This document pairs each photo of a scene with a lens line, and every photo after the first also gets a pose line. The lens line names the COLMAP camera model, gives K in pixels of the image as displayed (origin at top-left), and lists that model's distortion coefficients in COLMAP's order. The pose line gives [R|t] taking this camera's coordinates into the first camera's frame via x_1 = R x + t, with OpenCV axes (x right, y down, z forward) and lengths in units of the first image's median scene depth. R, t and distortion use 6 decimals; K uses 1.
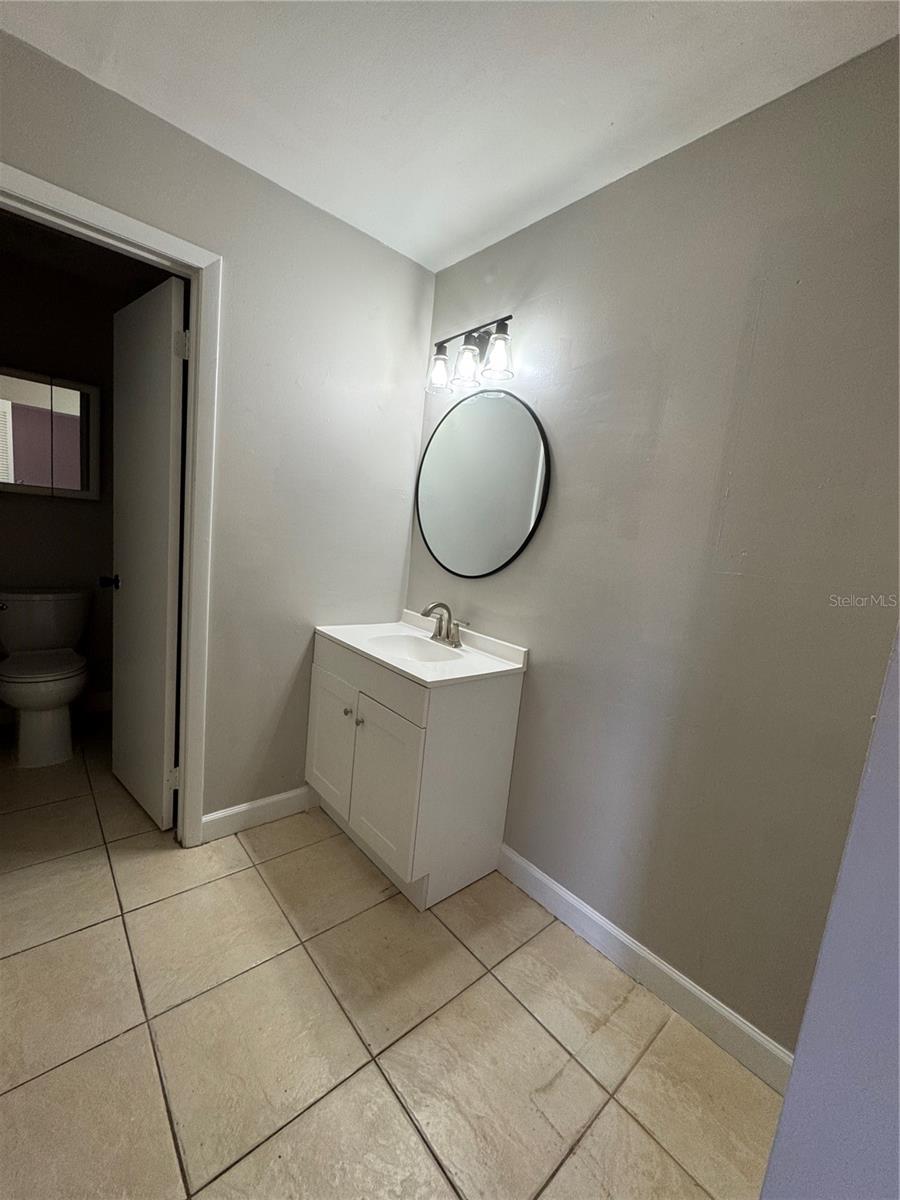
lens RADIAL K [[480.0, 0, 452.7], [0, 480.0, 601.9], [0, 0, 1]] dist [-0.003876, 0.000434]
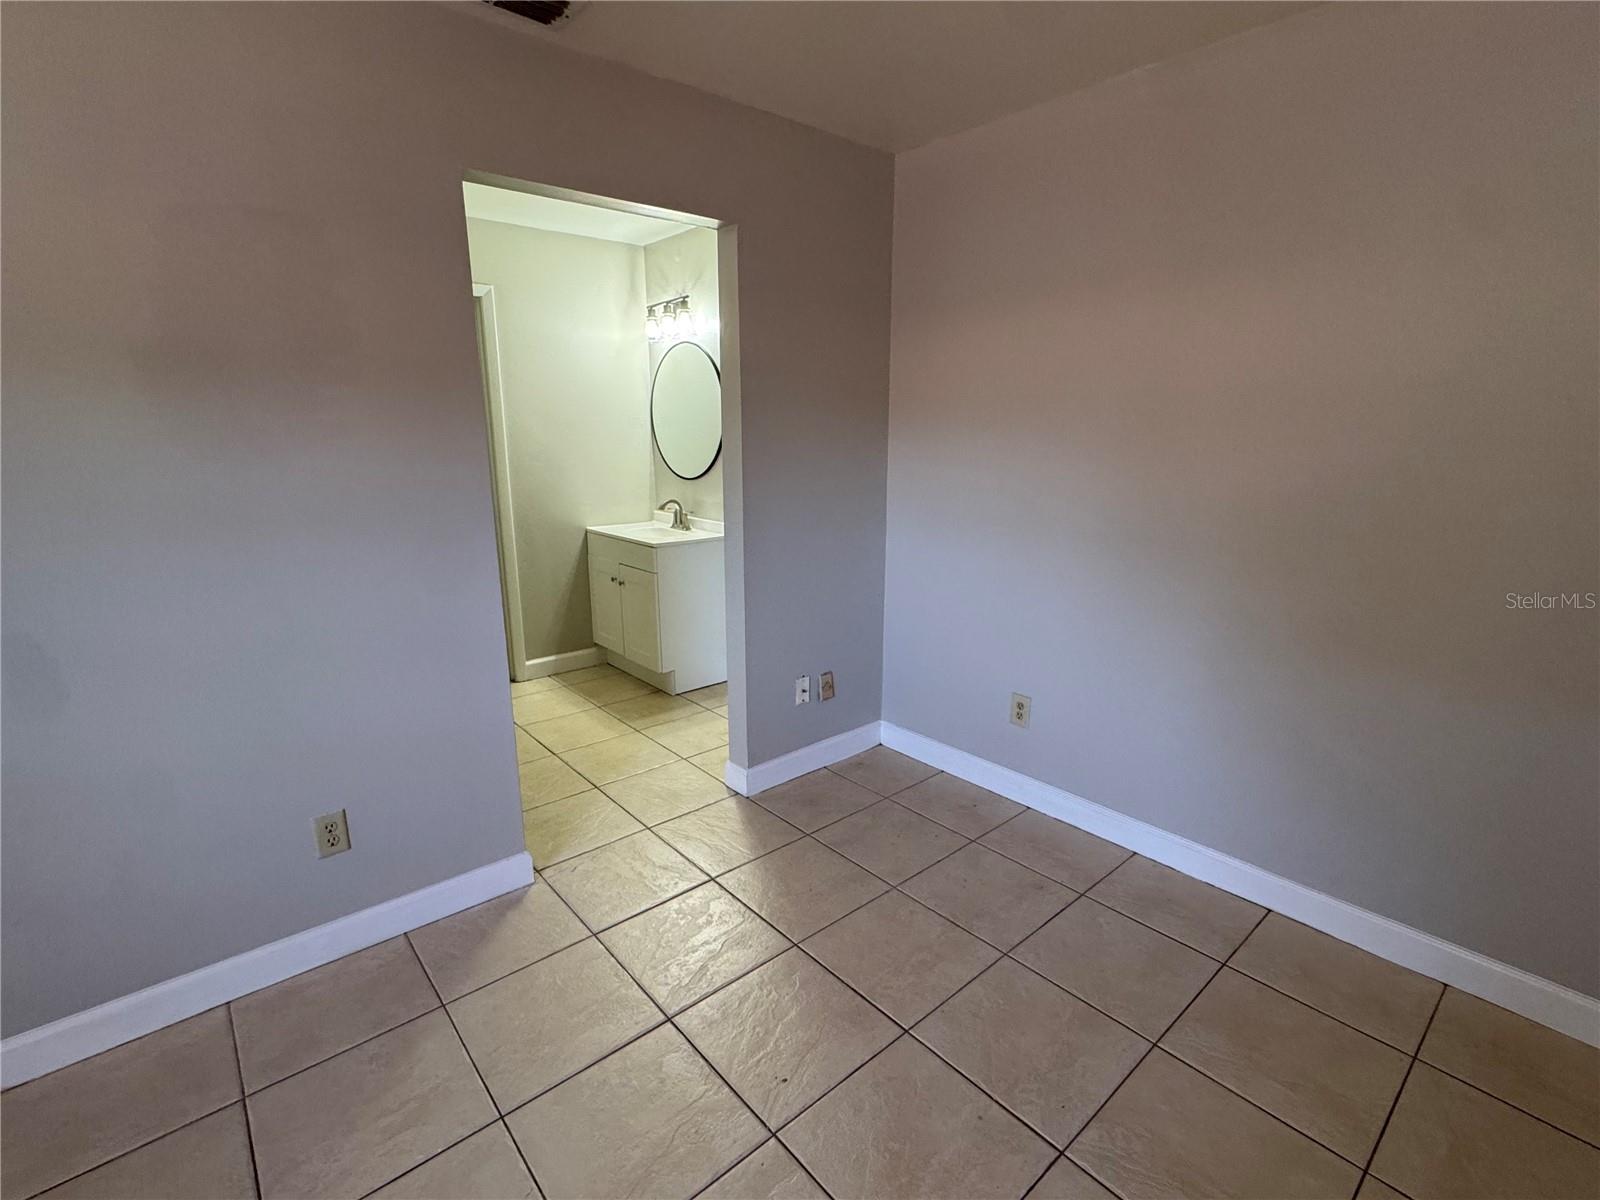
lens RADIAL K [[746.5, 0, 796.5], [0, 746.5, 599.5], [0, 0, 1]] dist [-0.001738, -0.000017]
pose [[0.993775, -0.102506, -0.043634, 0.397155], [0.105691, 0.991309, 0.078336, 0.157444], [0.035224, -0.082460, 0.995972, -1.163896]]
